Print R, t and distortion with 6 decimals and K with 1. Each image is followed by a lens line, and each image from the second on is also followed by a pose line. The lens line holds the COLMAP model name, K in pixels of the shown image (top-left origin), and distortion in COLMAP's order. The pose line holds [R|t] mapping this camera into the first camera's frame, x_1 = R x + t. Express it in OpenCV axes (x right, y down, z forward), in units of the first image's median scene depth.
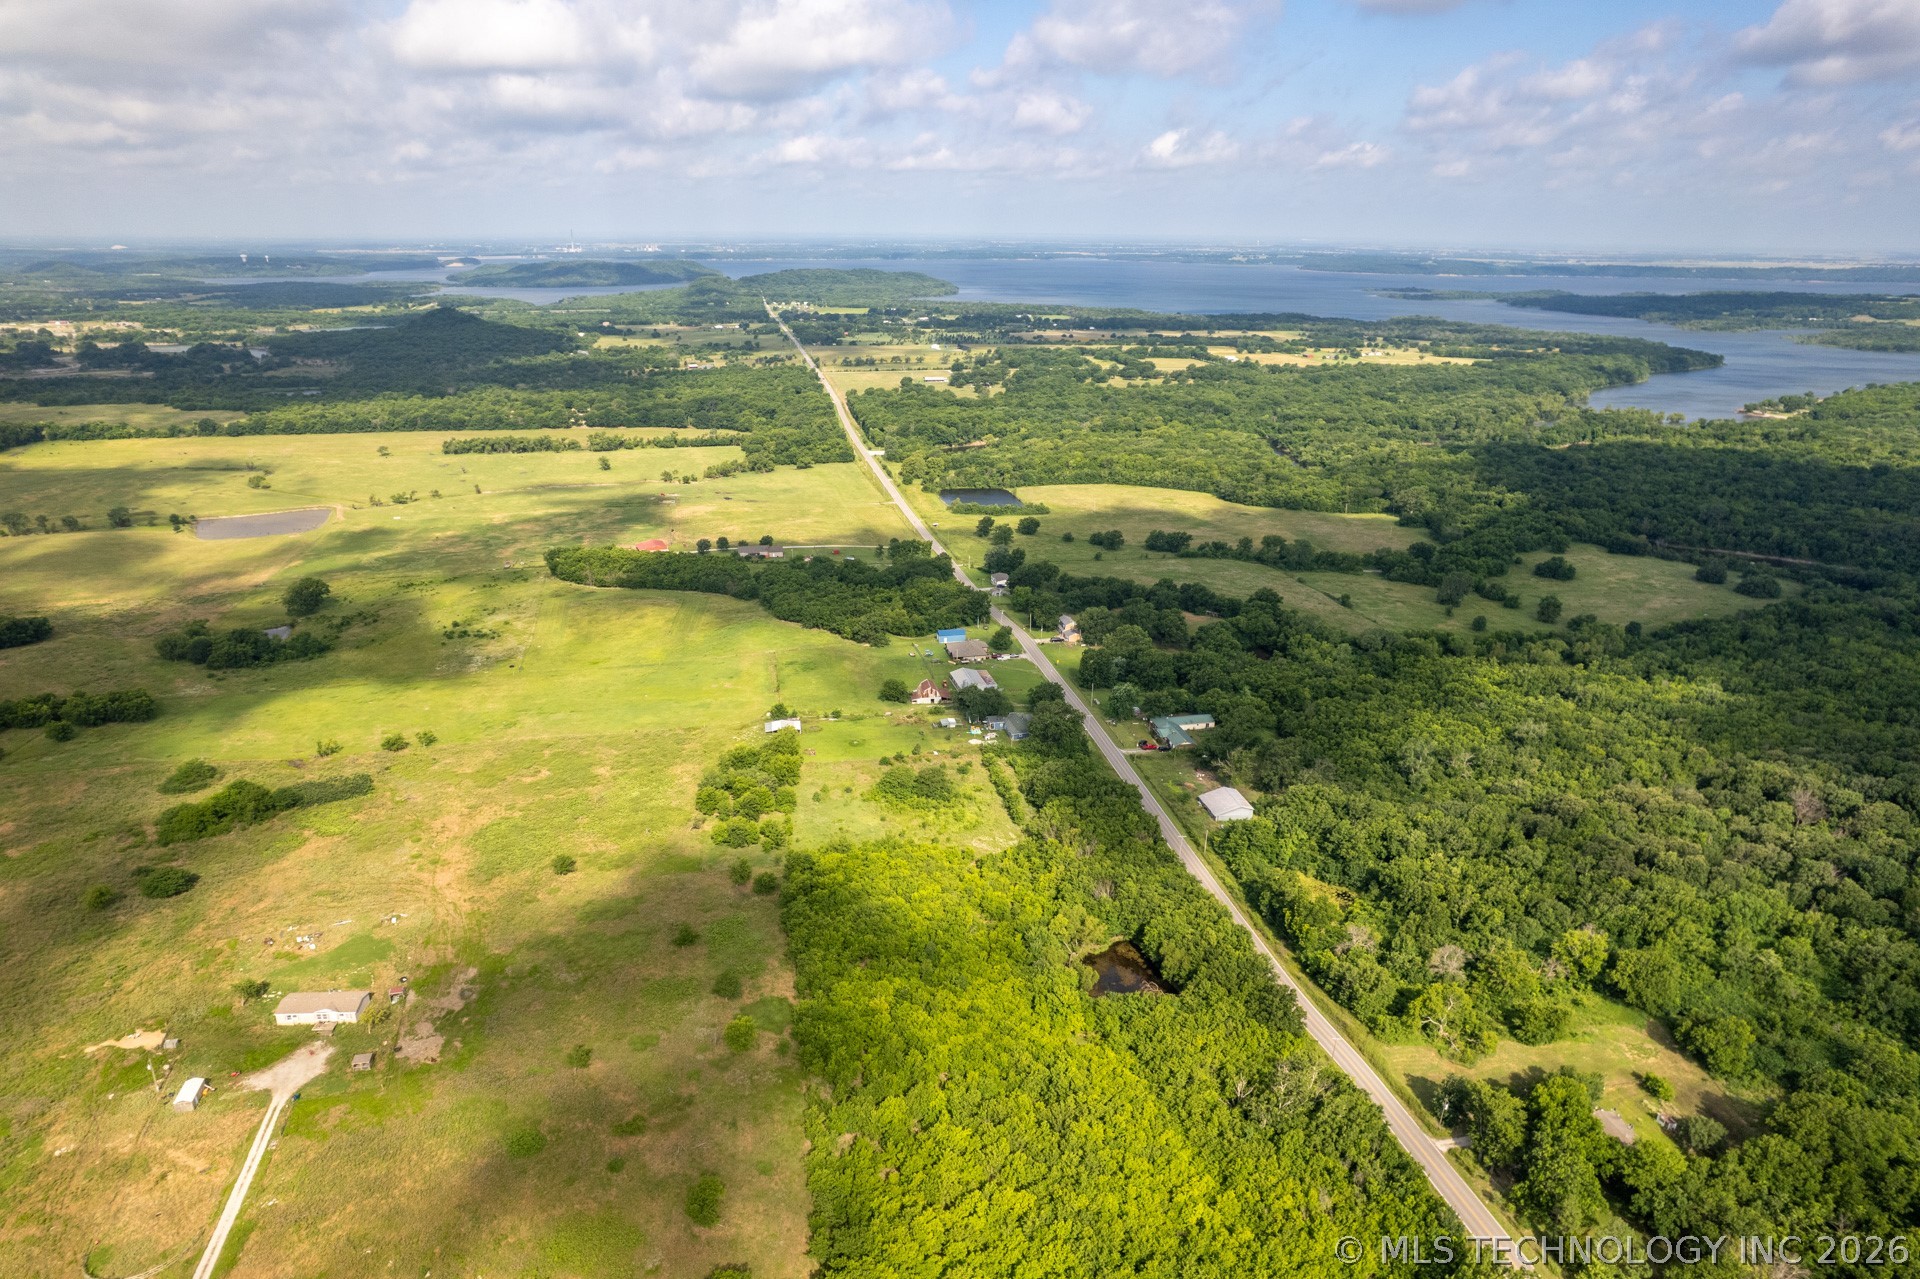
lens RADIAL K [[1230.4, 0, 965.2], [0, 1230.4, 658.1], [0, 0, 1]] dist [-0.075453, 0.065811]
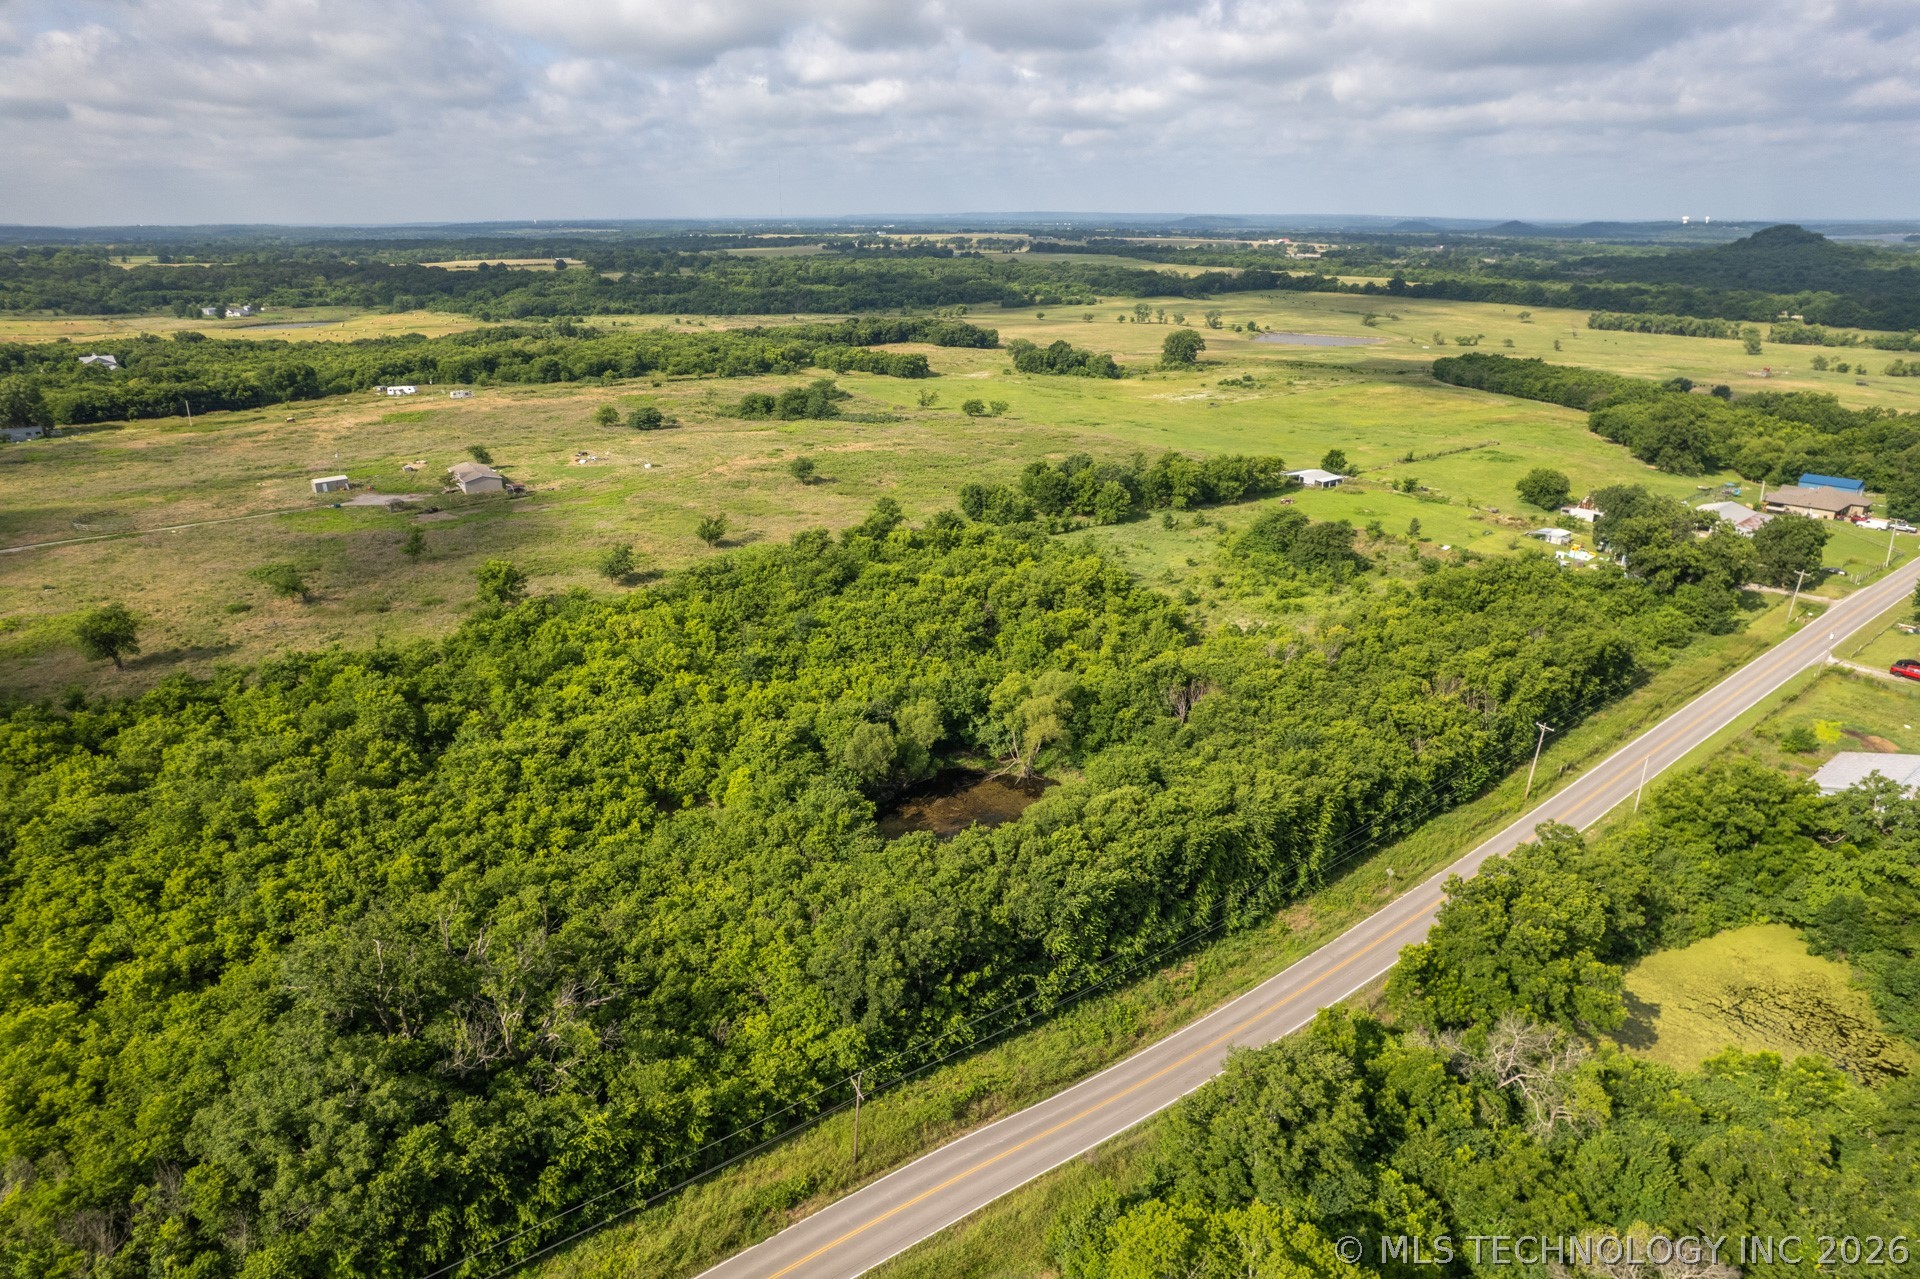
lens RADIAL K [[1230.4, 0, 963.9], [0, 1230.4, 641.9], [0, 0, 1]] dist [-0.075453, 0.065811]
pose [[0.487561, 0.285204, -0.825193, 0.366377], [-0.286827, 0.945006, 0.157144, 0.101676], [0.824630, 0.160070, 0.542552, 0.568499]]
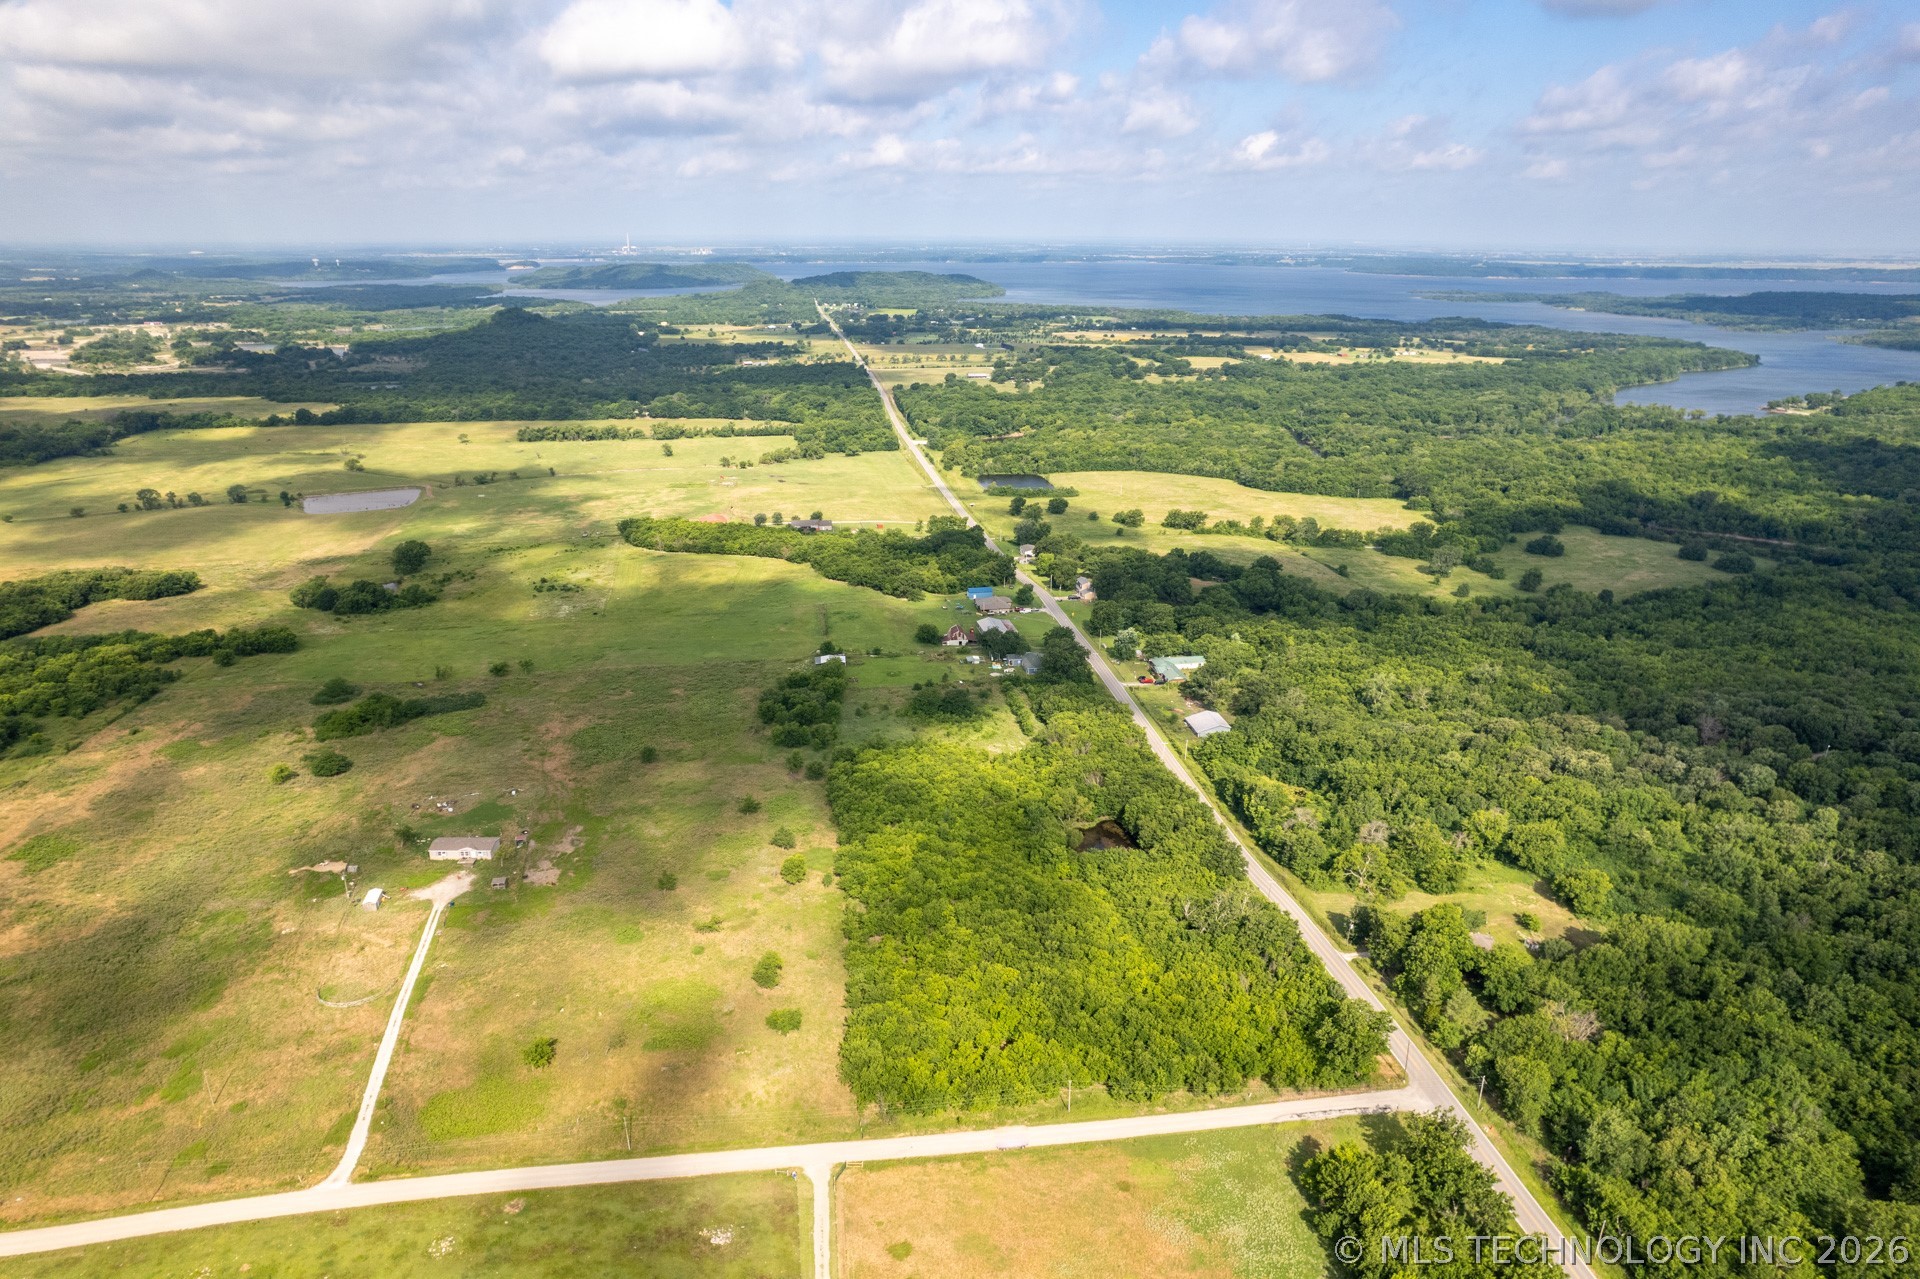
lens RADIAL K [[1230.4, 0, 963.8], [0, 1230.4, 656.7], [0, 0, 1]] dist [-0.075453, 0.065811]
pose [[0.999182, 0.010353, -0.039103, 0.025846], [-0.010490, 0.999940, -0.003288, 0.061573], [0.039066, 0.003696, 0.999230, -0.175571]]
